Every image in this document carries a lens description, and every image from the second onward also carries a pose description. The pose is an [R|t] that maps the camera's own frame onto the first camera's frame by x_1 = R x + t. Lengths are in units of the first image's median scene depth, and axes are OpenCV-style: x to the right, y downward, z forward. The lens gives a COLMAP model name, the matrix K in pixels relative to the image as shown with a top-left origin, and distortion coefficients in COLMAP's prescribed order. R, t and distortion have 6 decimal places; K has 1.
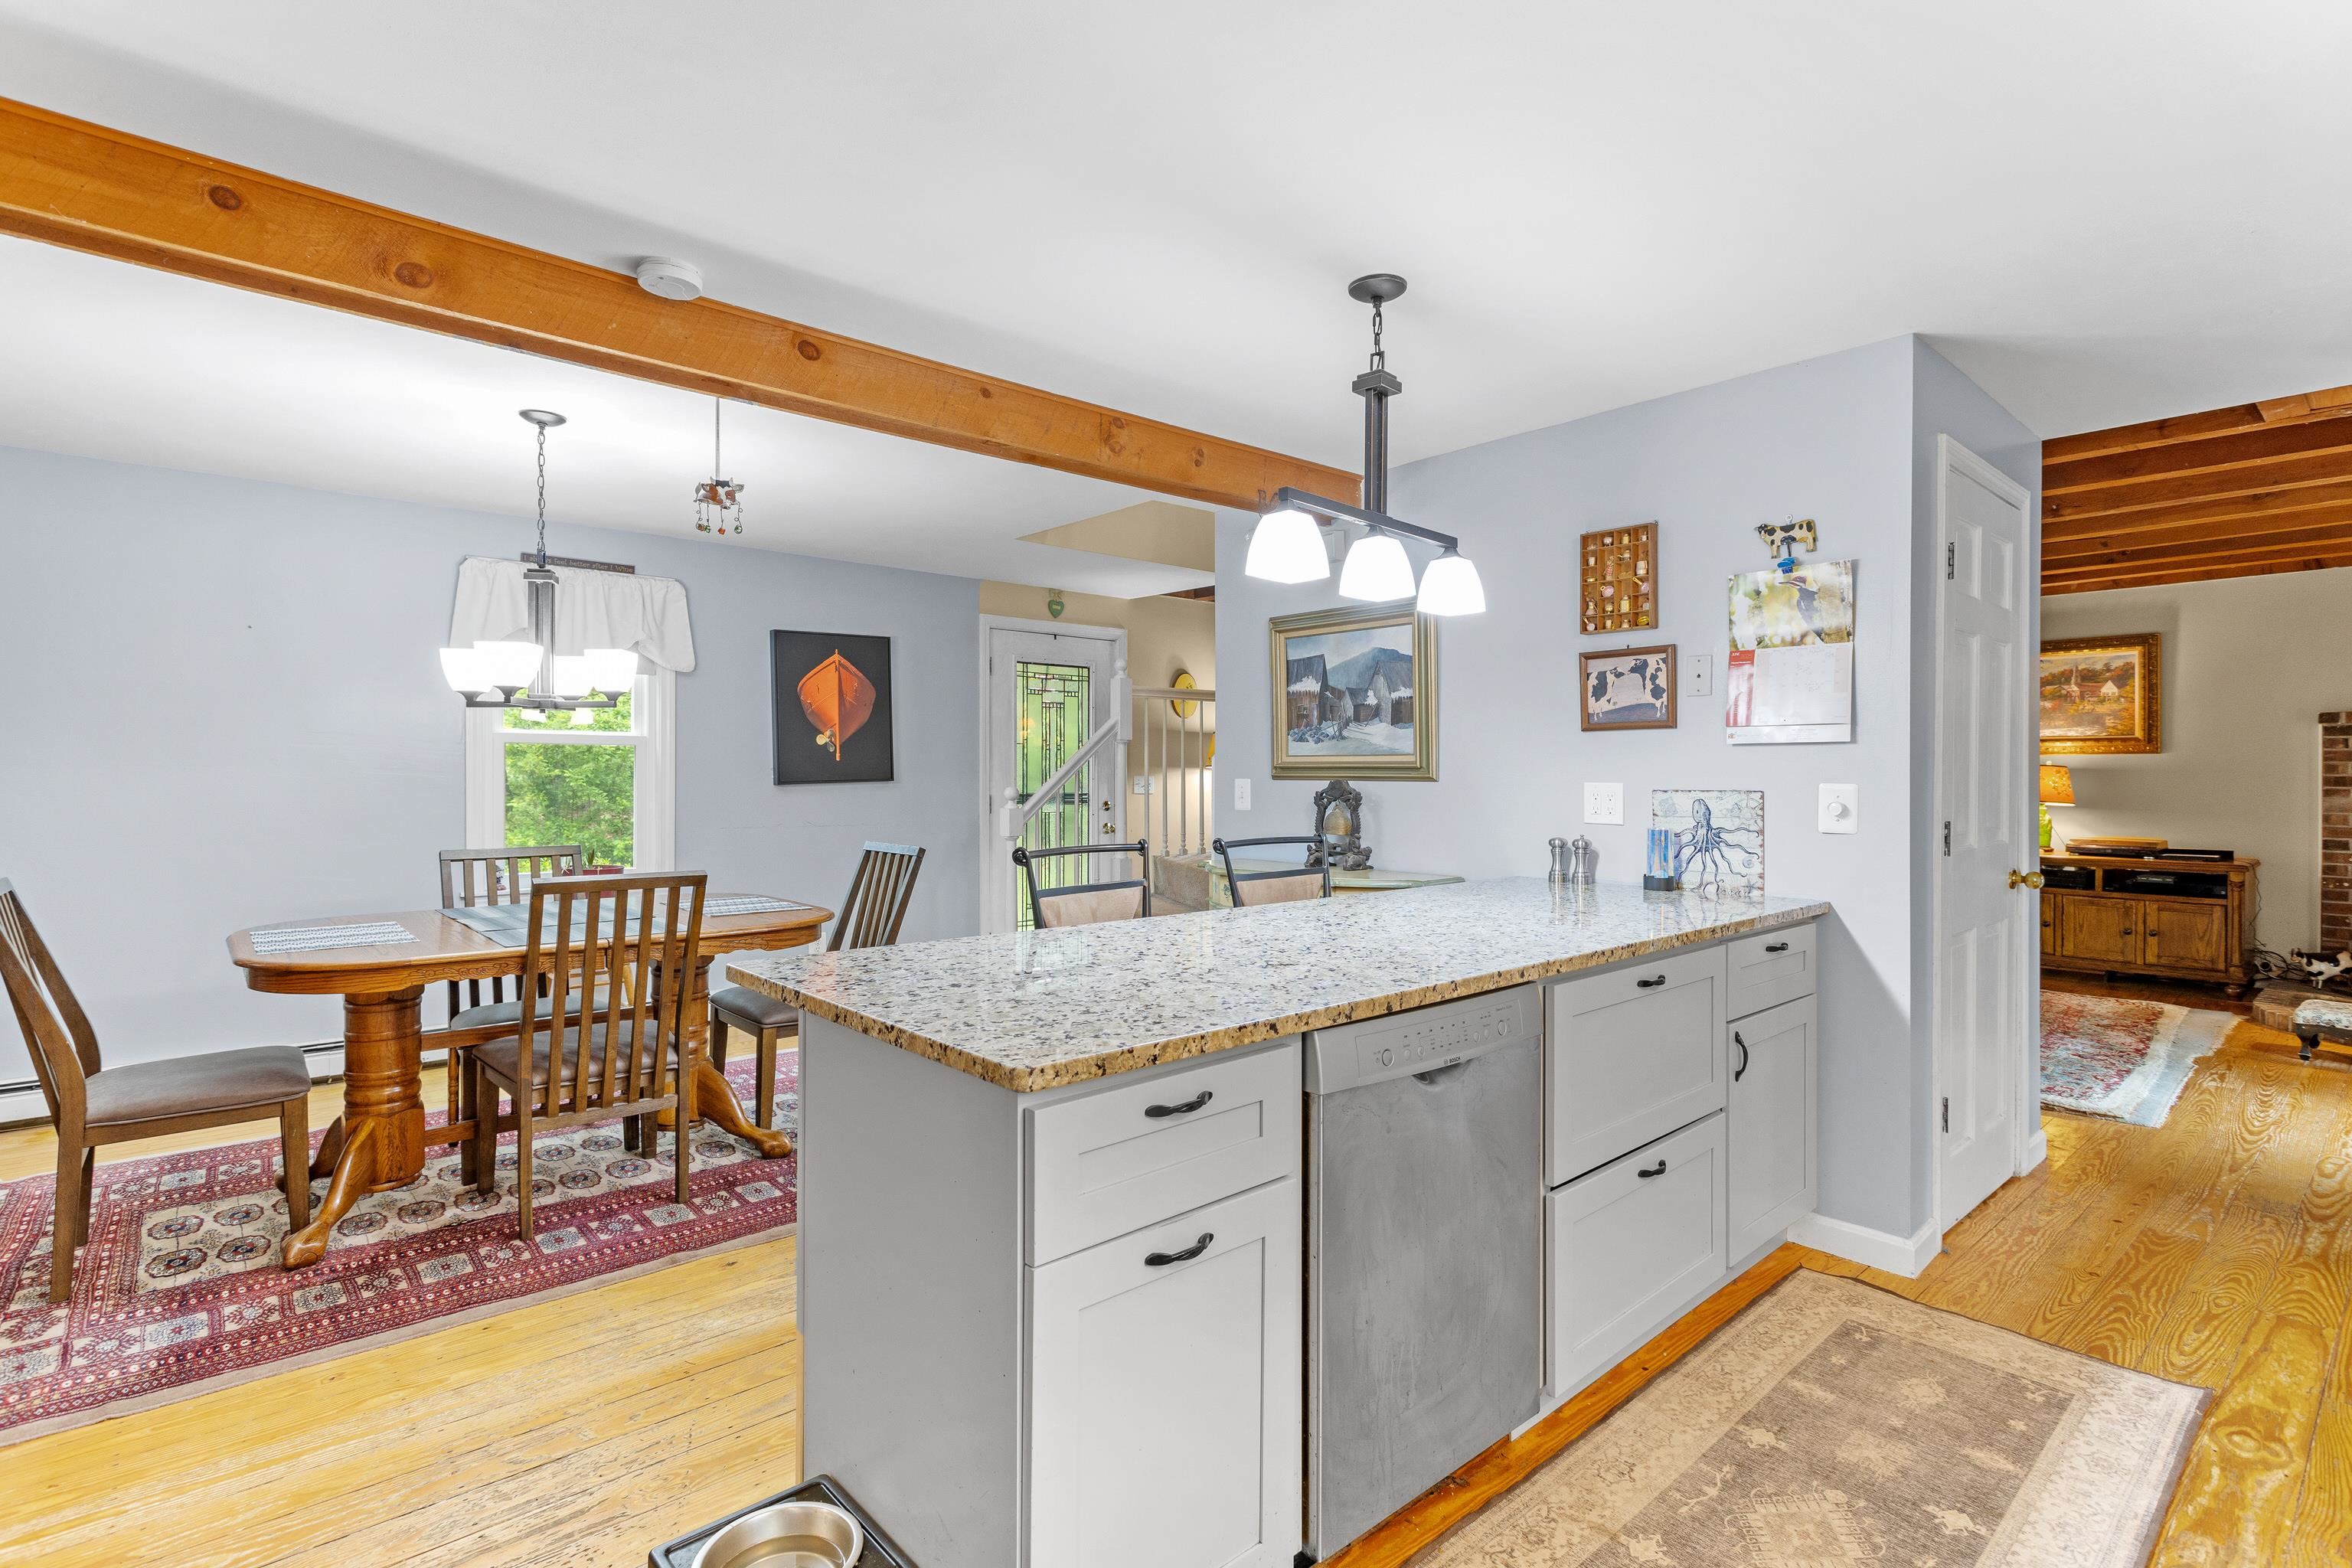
lens RADIAL K [[1118.0, 0, 1183.4], [0, 1118.0, 776.1], [0, 0, 1]] dist [0.001168, 0.001723]
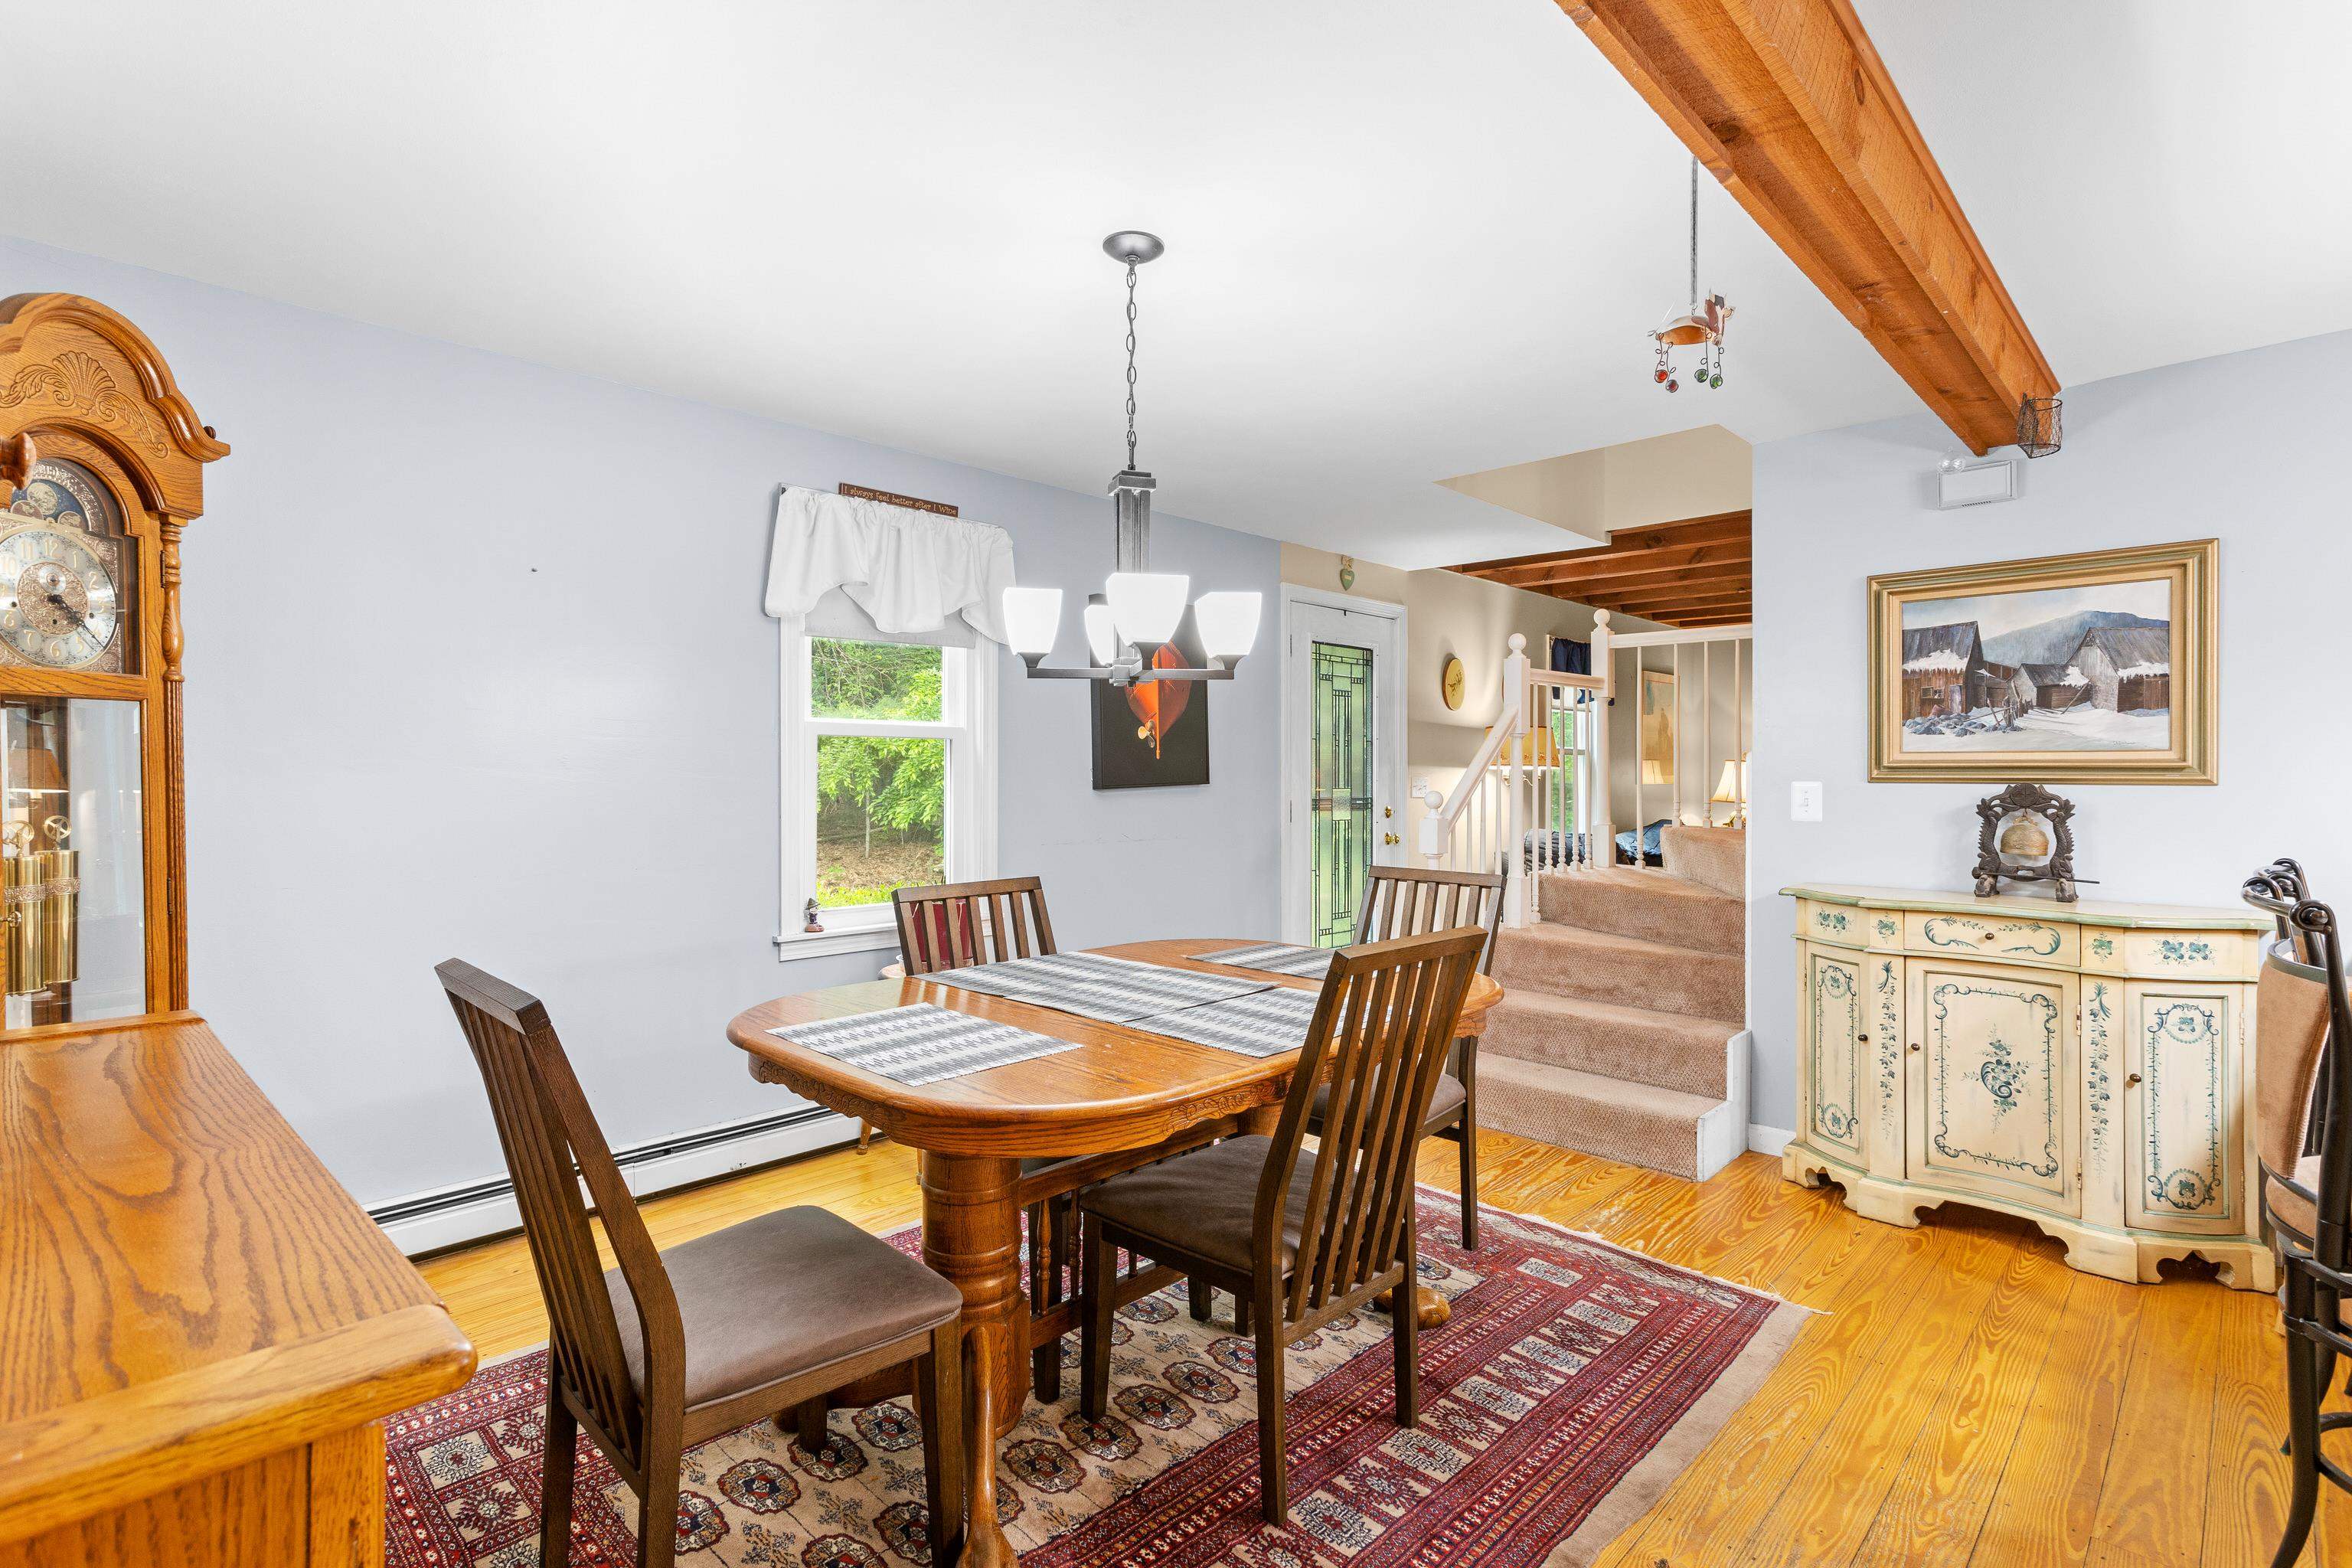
lens RADIAL K [[1118.0, 0, 1177.1], [0, 1118.0, 779.2], [0, 0, 1]] dist [0.001168, 0.001723]
pose [[0.997336, -0.001065, 0.072930, -0.513125], [0.000884, 0.999996, 0.002513, -0.002039], [-0.072933, -0.002442, 0.997334, 0.284803]]
